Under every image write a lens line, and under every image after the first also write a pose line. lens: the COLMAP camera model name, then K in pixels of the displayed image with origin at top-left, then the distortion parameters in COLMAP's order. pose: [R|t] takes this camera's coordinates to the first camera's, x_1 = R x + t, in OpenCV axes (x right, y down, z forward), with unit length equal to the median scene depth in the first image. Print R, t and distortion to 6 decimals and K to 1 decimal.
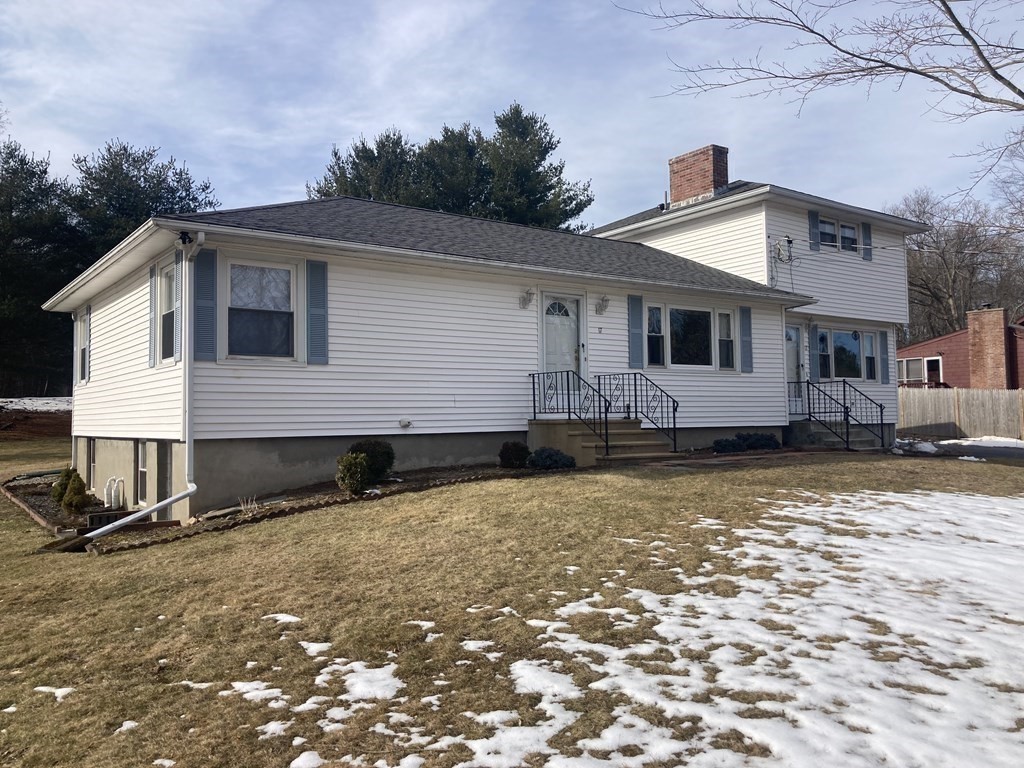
lens RADIAL K [[838.0, 0, 511.2], [0, 838.0, 379.0], [0, 0, 1]] dist [0.029102, -0.021471]
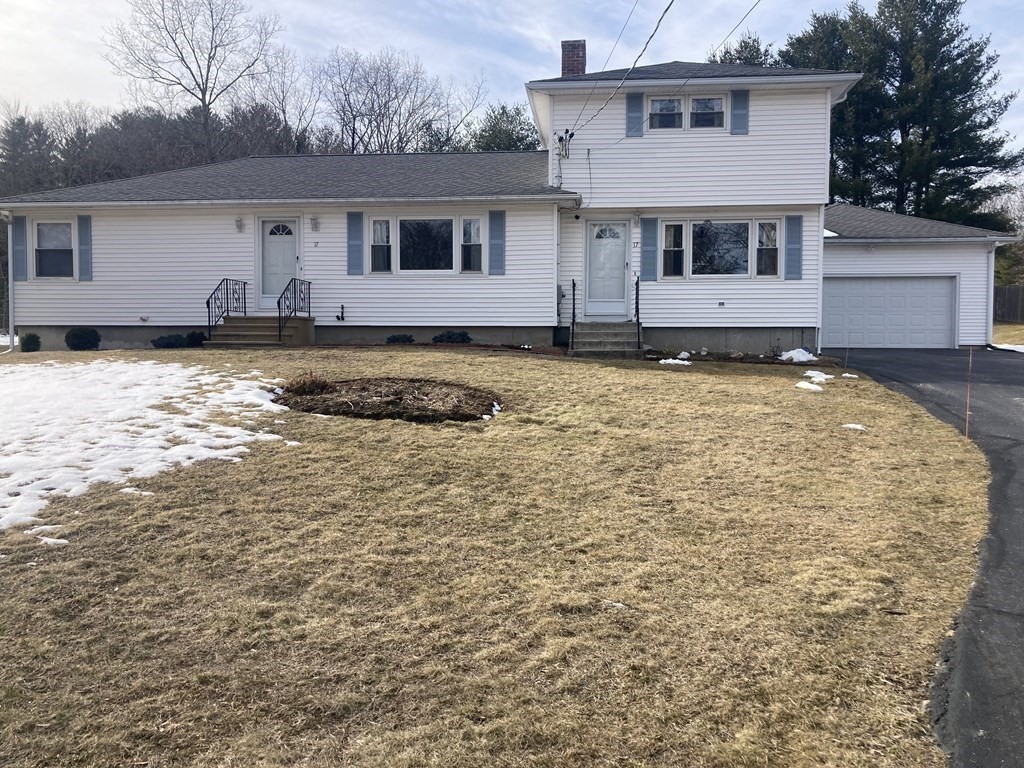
lens RADIAL K [[838.0, 0, 513.2], [0, 838.0, 381.8], [0, 0, 1]] dist [0.029102, -0.021471]
pose [[0.736930, 0.044621, -0.674495, 1.084141], [0.019576, 0.995992, 0.087278, 0.037106], [0.675685, -0.077522, 0.733103, 0.264384]]
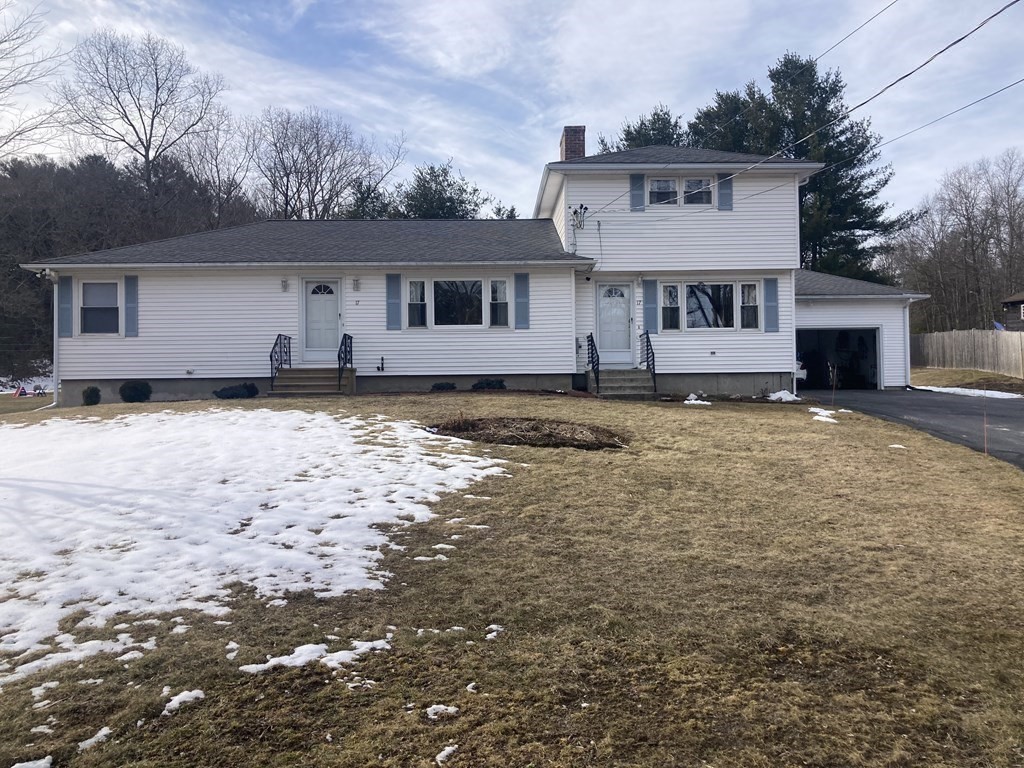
lens RADIAL K [[838.0, 0, 513.0], [0, 838.0, 388.7], [0, 0, 1]] dist [0.029102, -0.021471]
pose [[0.821415, -0.001397, -0.570329, 1.018714], [0.029348, 0.998776, 0.039822, 0.031399], [0.569575, -0.049449, 0.820451, 0.026264]]
